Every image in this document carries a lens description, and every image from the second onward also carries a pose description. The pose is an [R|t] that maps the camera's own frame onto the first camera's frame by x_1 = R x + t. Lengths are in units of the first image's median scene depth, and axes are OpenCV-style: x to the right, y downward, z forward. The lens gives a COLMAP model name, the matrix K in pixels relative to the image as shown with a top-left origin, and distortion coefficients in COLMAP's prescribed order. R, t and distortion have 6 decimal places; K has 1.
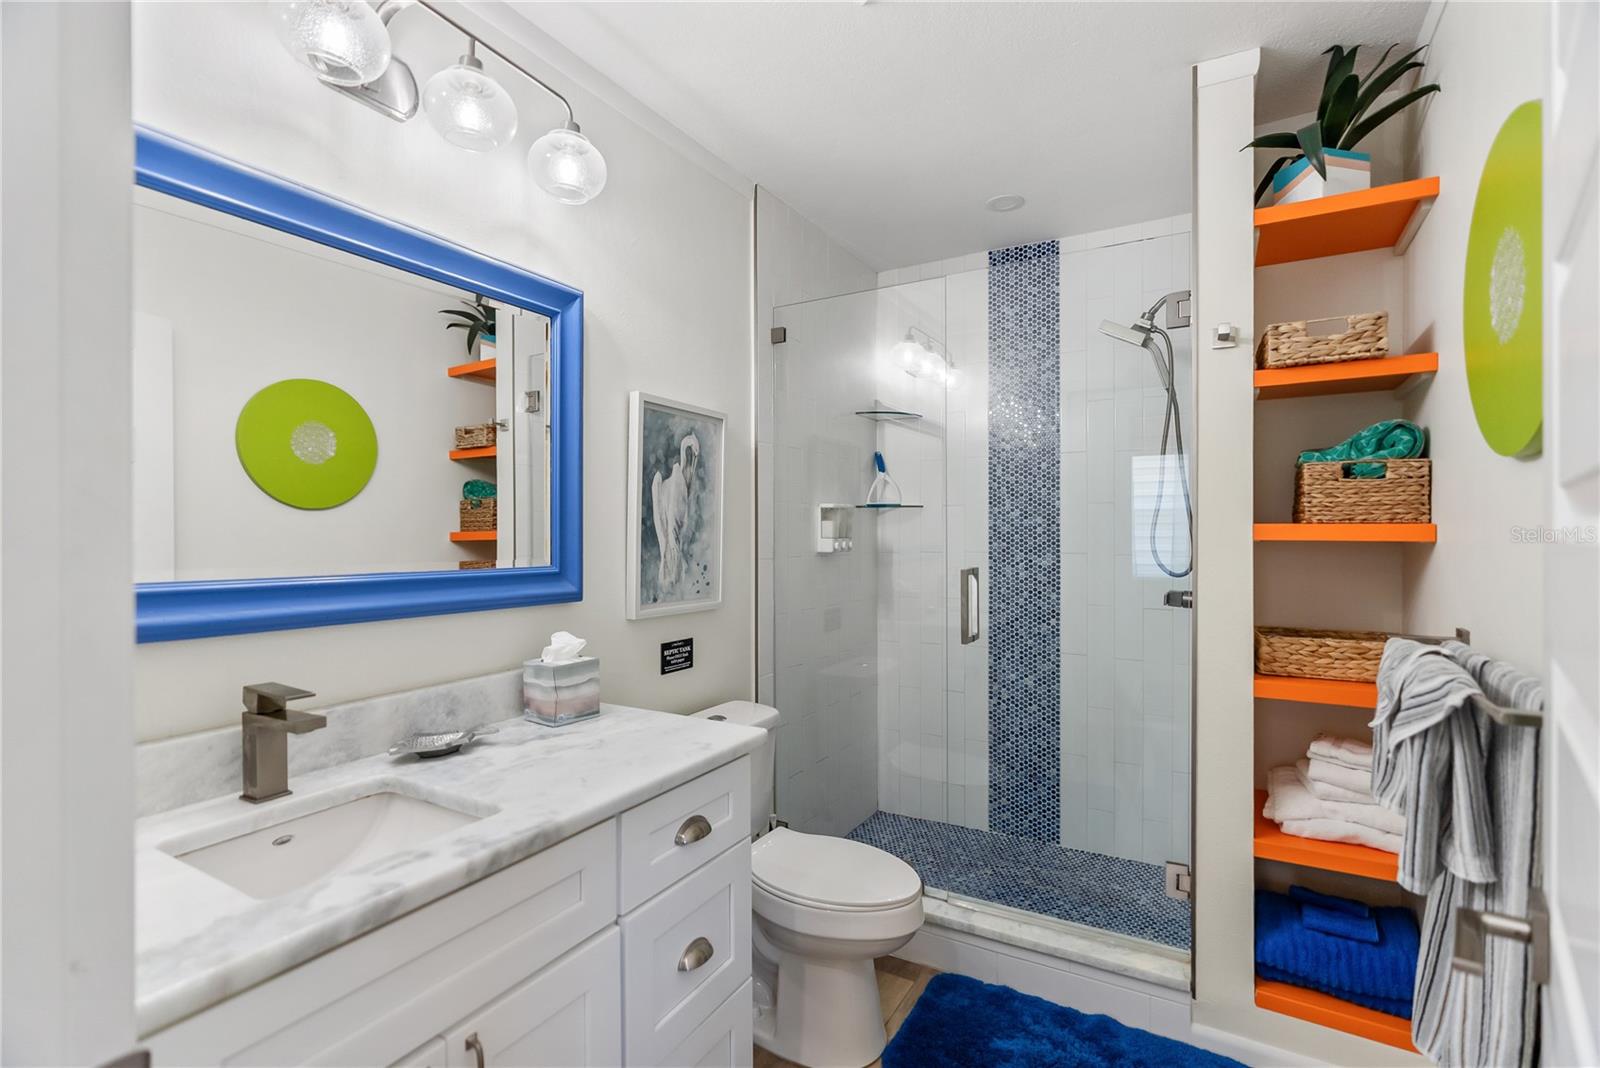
lens RADIAL K [[738.0, 0, 798.0], [0, 738.0, 502.9], [0, 0, 1]] dist [-0.001401, 0.001139]
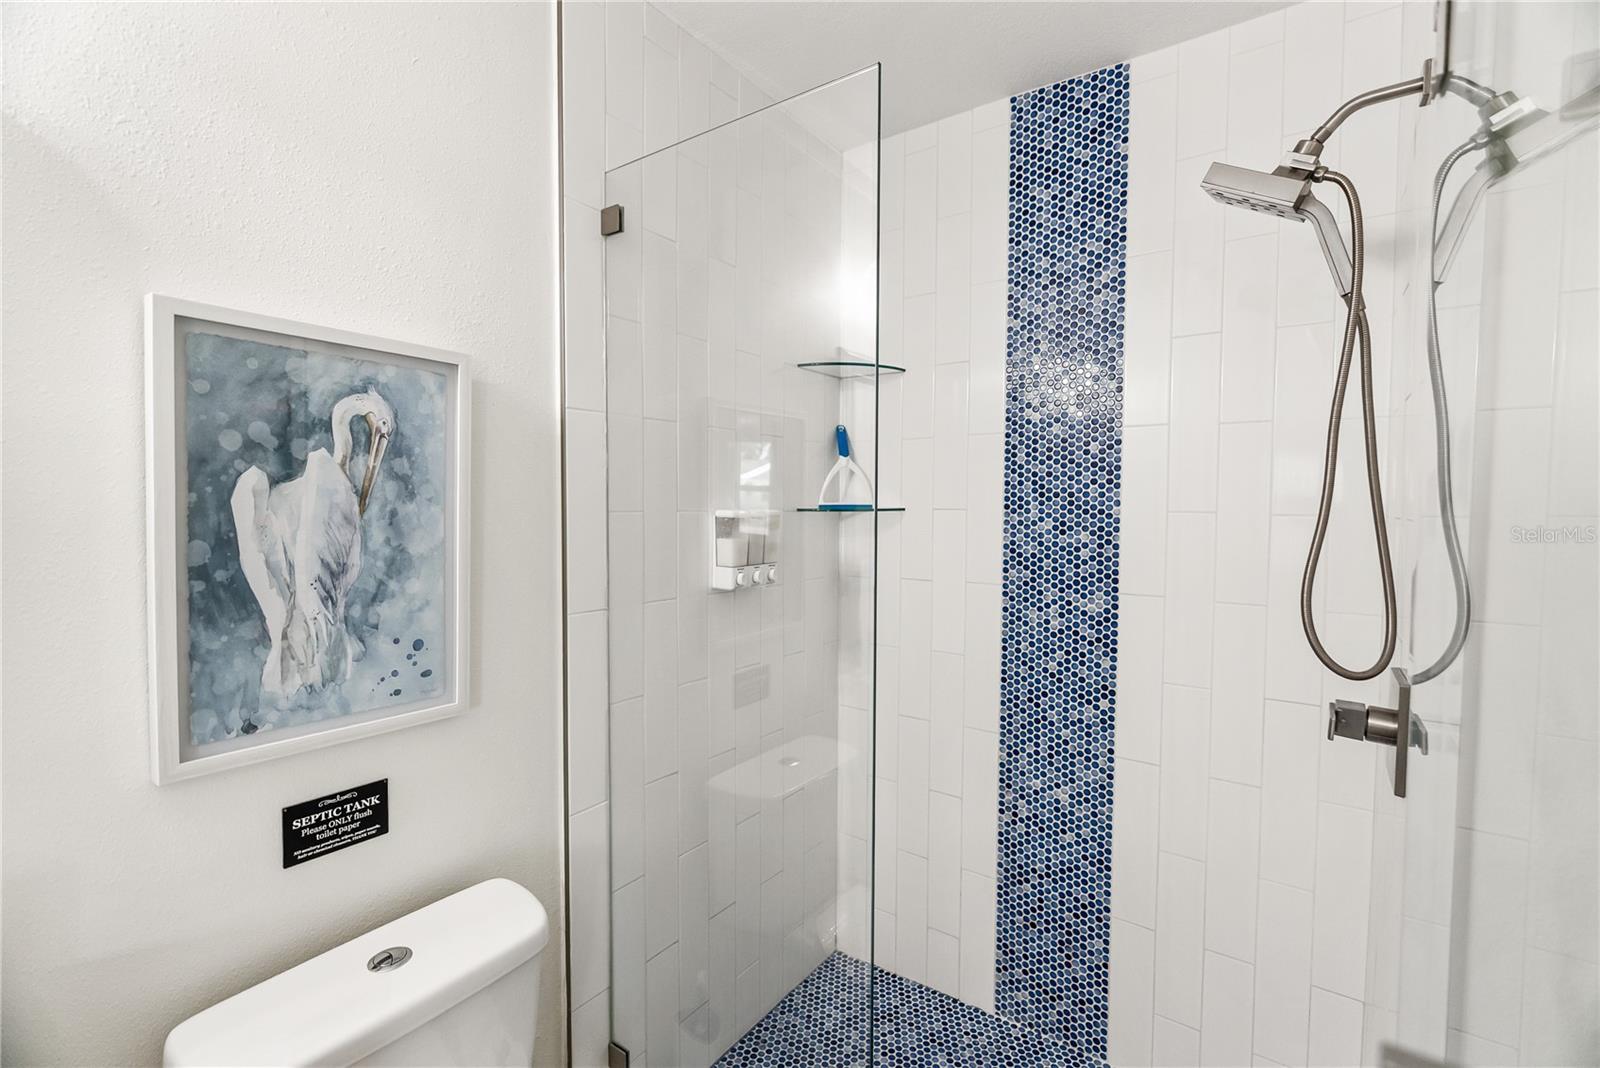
lens RADIAL K [[738.0, 0, 798.0], [0, 738.0, 502.9], [0, 0, 1]] dist [-0.001401, 0.001139]
pose [[0.996087, 0.010670, -0.087731, 0.153479], [-0.007128, 0.999150, 0.040594, -0.030085], [0.088090, -0.039810, 0.995317, 0.397426]]
